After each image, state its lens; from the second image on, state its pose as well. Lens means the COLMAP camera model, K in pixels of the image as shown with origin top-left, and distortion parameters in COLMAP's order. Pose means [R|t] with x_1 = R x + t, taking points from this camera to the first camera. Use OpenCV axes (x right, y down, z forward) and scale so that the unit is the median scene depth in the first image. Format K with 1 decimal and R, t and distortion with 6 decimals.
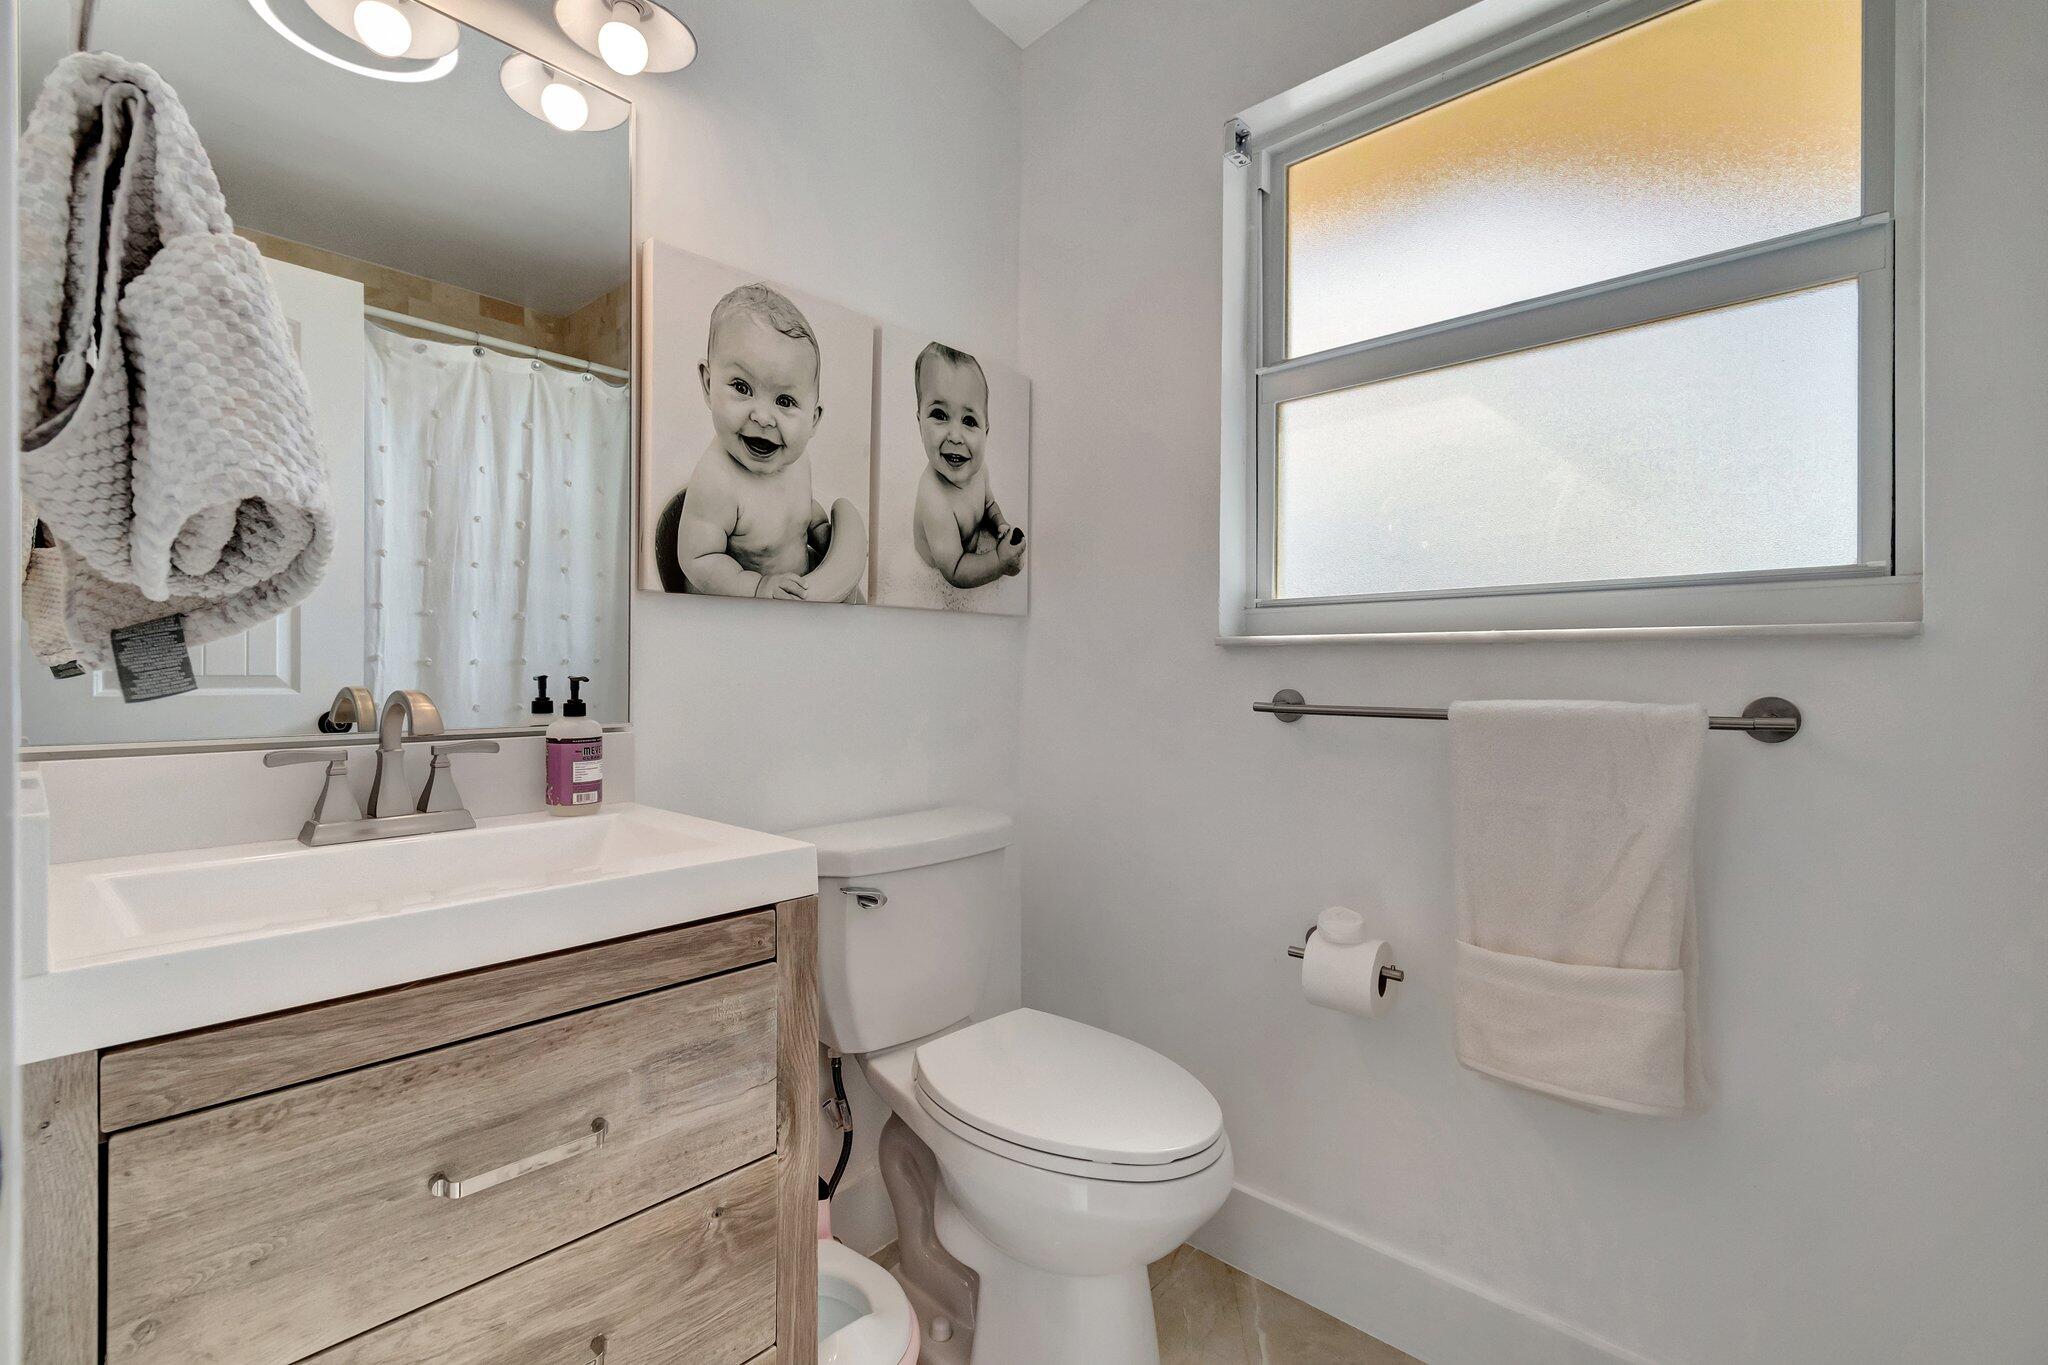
lens RADIAL K [[911.4, 0, 1008.3], [0, 911.4, 676.3], [0, 0, 1]] dist [0.001272, -0.001000]
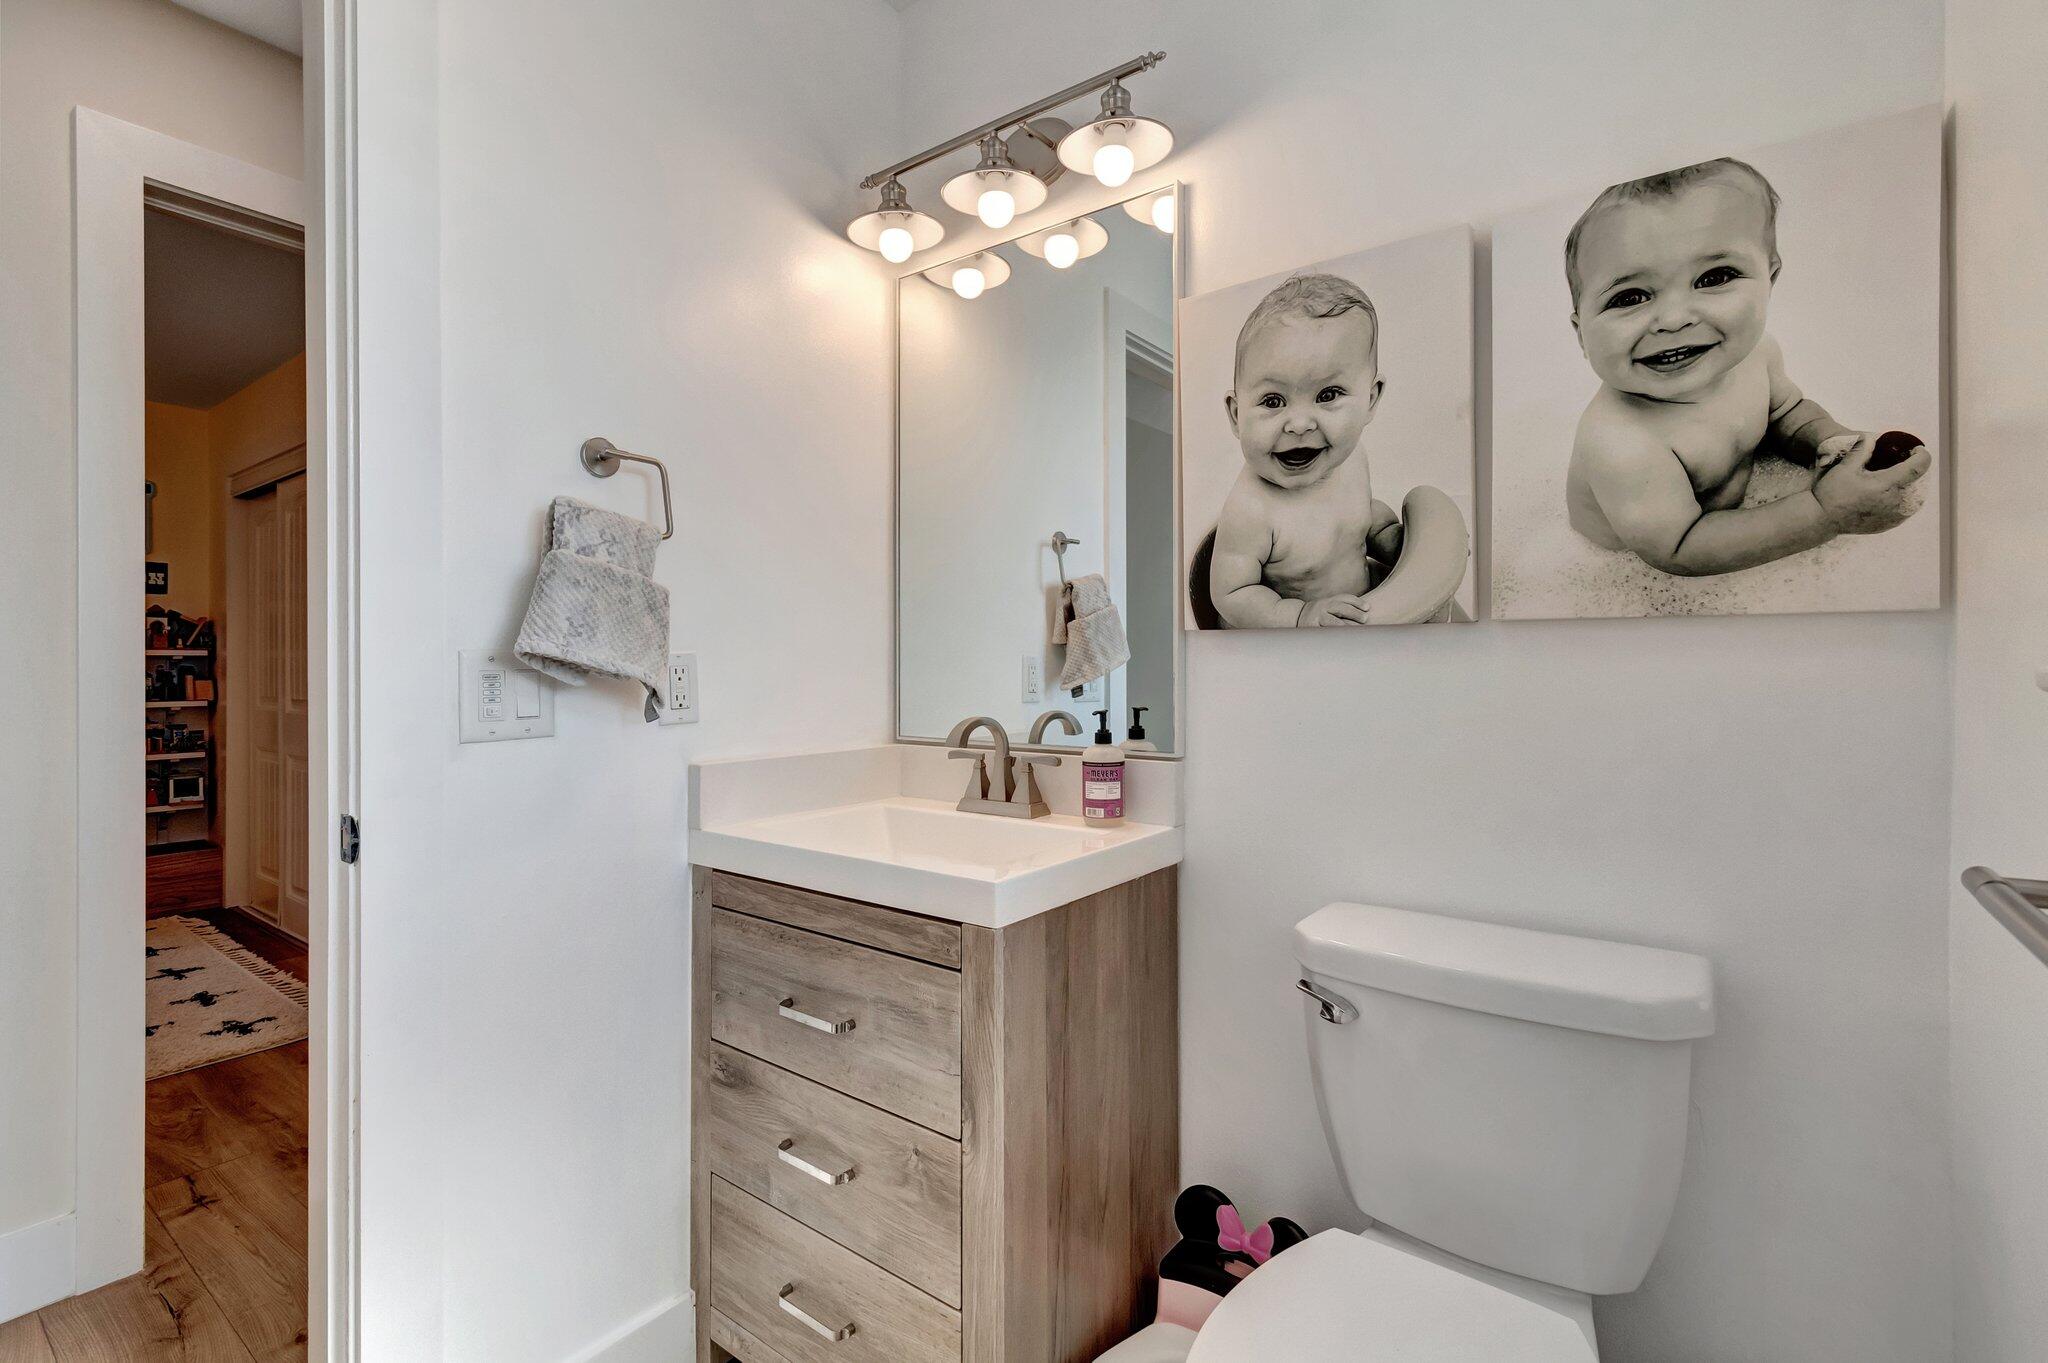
lens RADIAL K [[911.4, 0, 1009.3], [0, 911.4, 669.6], [0, 0, 1]] dist [0.001272, -0.001000]
pose [[0.099807, 0.000833, -0.995006, 0.580987], [-0.005206, 0.999986, 0.000314, -0.043466], [0.994993, 0.005148, 0.099810, 0.625121]]
